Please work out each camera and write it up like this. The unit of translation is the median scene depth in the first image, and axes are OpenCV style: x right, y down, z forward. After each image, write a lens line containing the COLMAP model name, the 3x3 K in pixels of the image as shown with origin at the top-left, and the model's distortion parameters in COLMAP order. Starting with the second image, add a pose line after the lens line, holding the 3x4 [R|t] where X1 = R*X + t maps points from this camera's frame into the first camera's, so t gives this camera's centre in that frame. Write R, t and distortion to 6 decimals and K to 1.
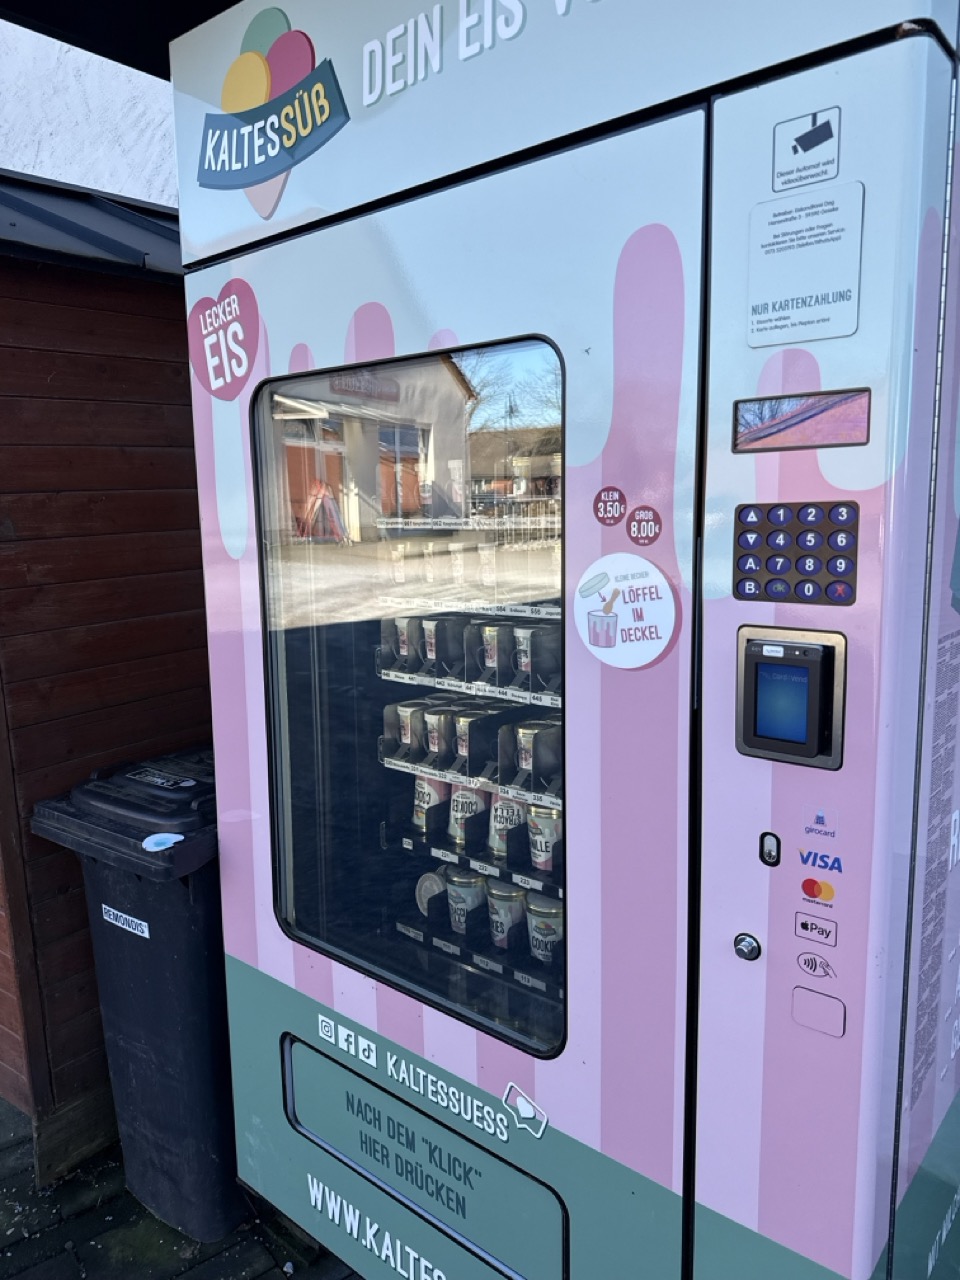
lens RADIAL K [[901.3, 0, 459.7], [0, 901.3, 615.7], [0, 0, 1]] dist [0.001484, -0.001914]
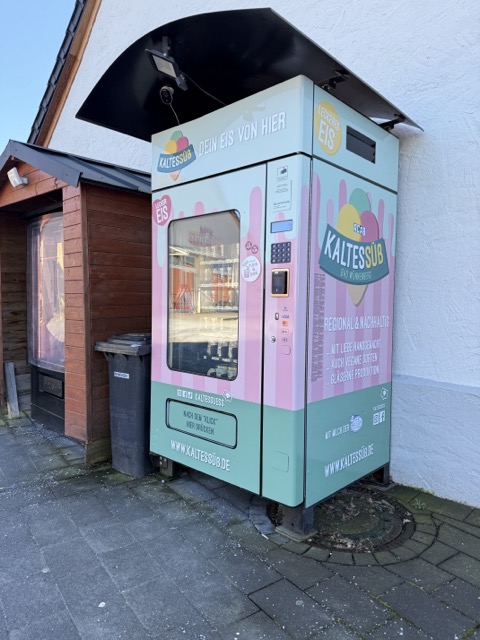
lens RADIAL K [[446.2, 0, 240.0], [0, 446.2, 320.0], [0, 0, 1]] dist [0.084363, -0.000339]
pose [[0.999079, 0.036109, -0.023194, 0.139499], [-0.038108, 0.994987, -0.092457, 0.338799], [0.019740, 0.093256, 0.995447, -0.896418]]
